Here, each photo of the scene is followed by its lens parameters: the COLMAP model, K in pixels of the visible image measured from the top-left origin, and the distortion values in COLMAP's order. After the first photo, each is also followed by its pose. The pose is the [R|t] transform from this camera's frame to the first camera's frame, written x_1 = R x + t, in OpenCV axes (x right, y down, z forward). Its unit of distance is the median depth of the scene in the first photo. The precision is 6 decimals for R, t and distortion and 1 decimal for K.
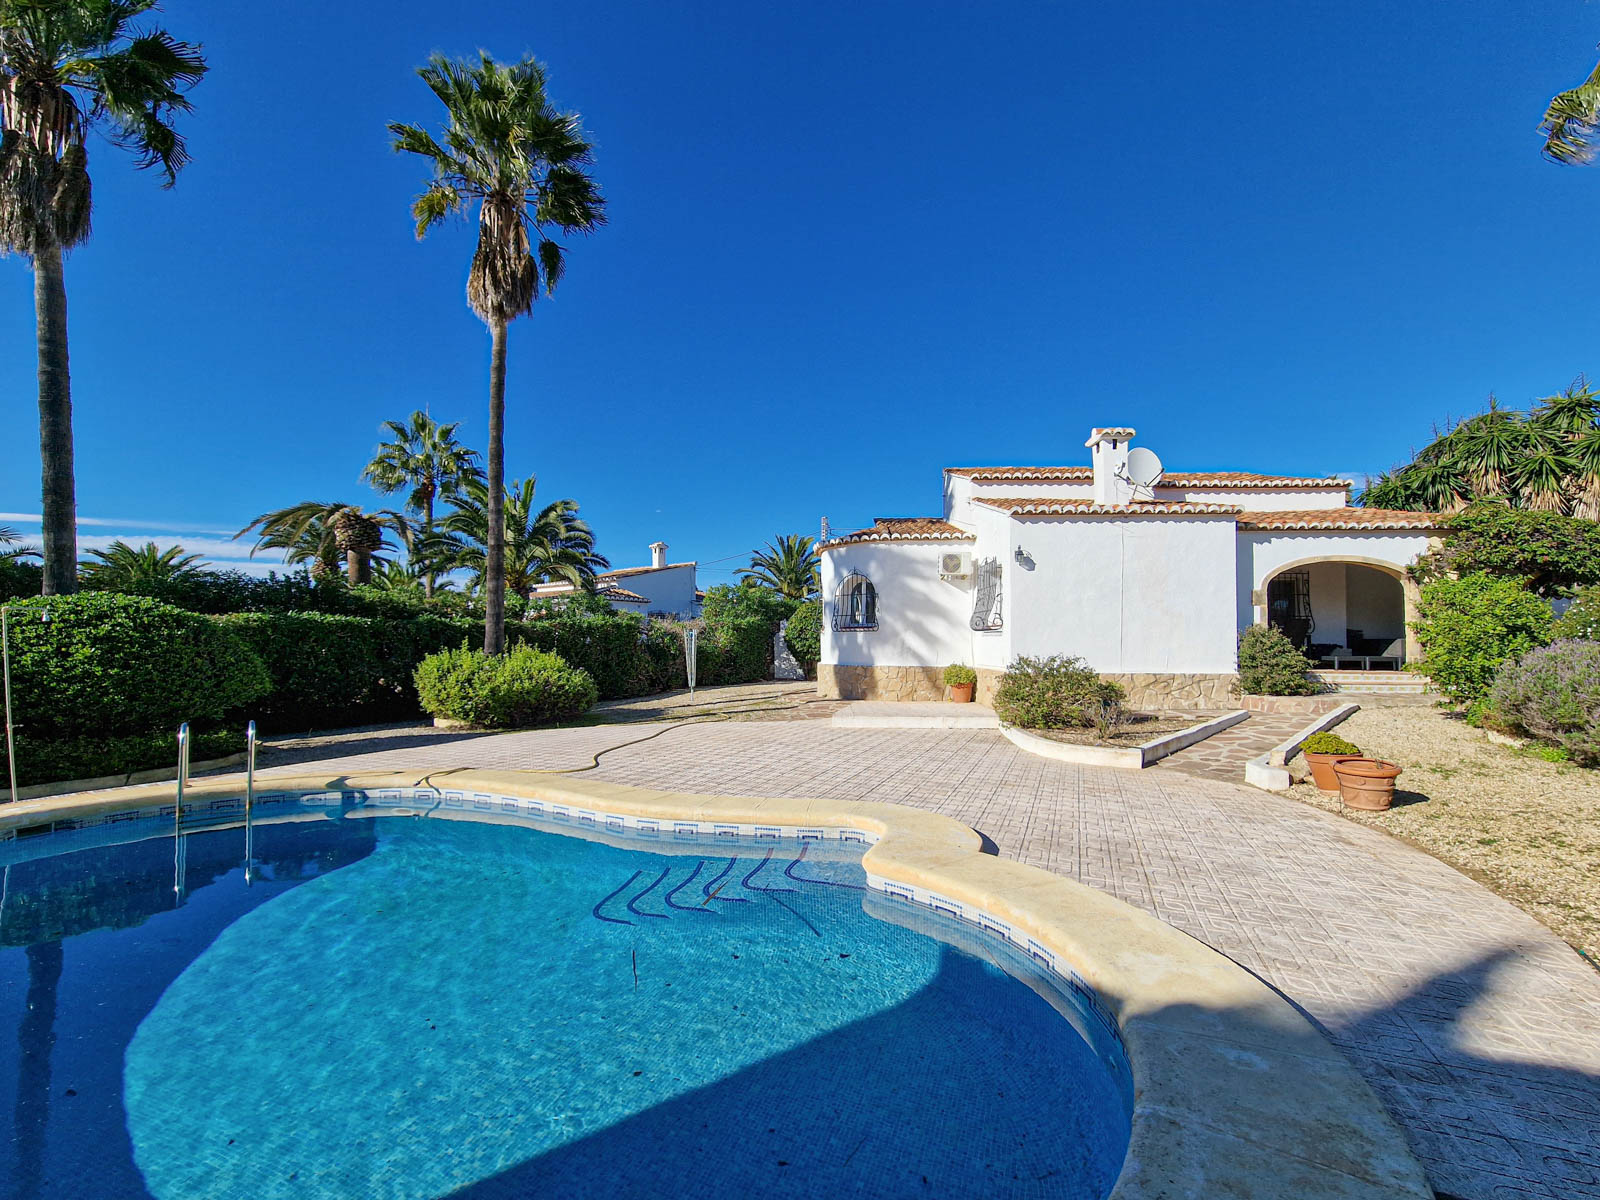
lens RADIAL K [[651.8, 0, 807.6], [0, 651.8, 599.2], [0, 0, 1]] dist [-0.001252, -0.000268]
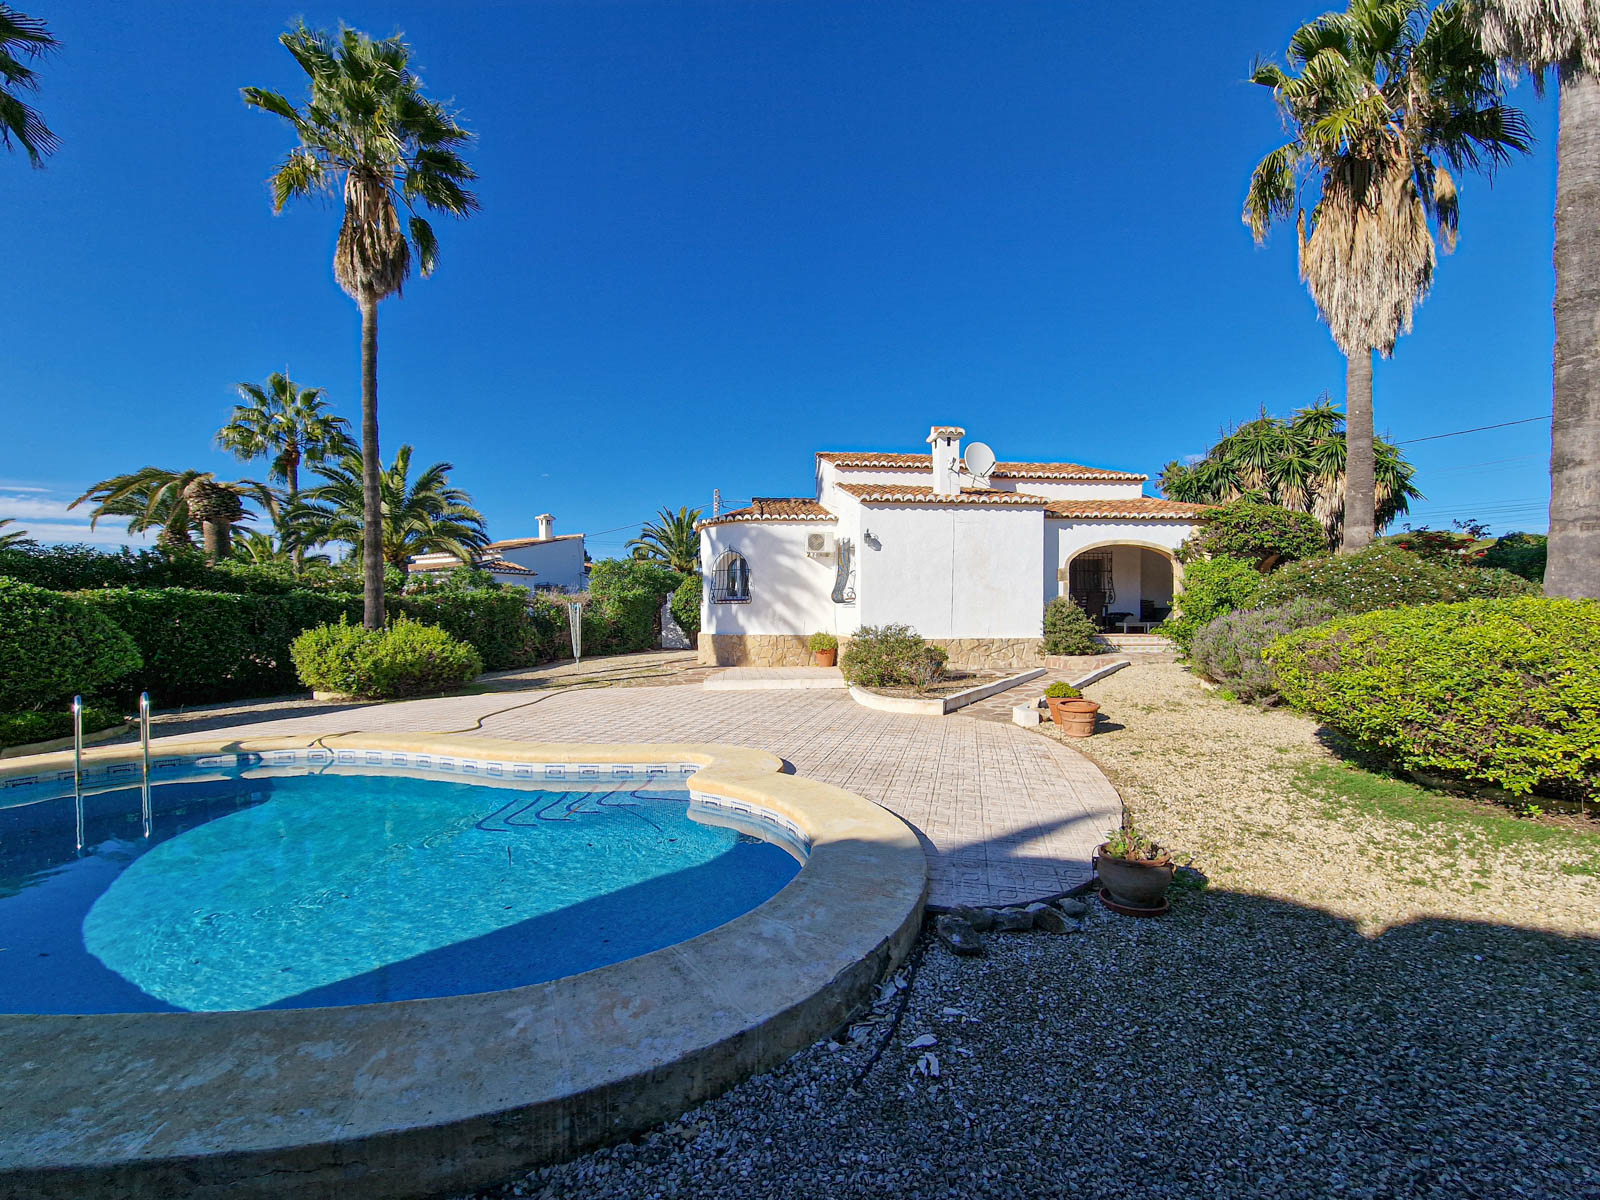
lens RADIAL K [[651.8, 0, 797.8], [0, 651.8, 602.9], [0, 0, 1]] dist [-0.001252, -0.000268]
pose [[0.990680, -0.005616, 0.136094, 0.046957], [-0.001617, 0.998594, 0.052984, -0.012920], [-0.136200, -0.052710, 0.989278, -0.121911]]
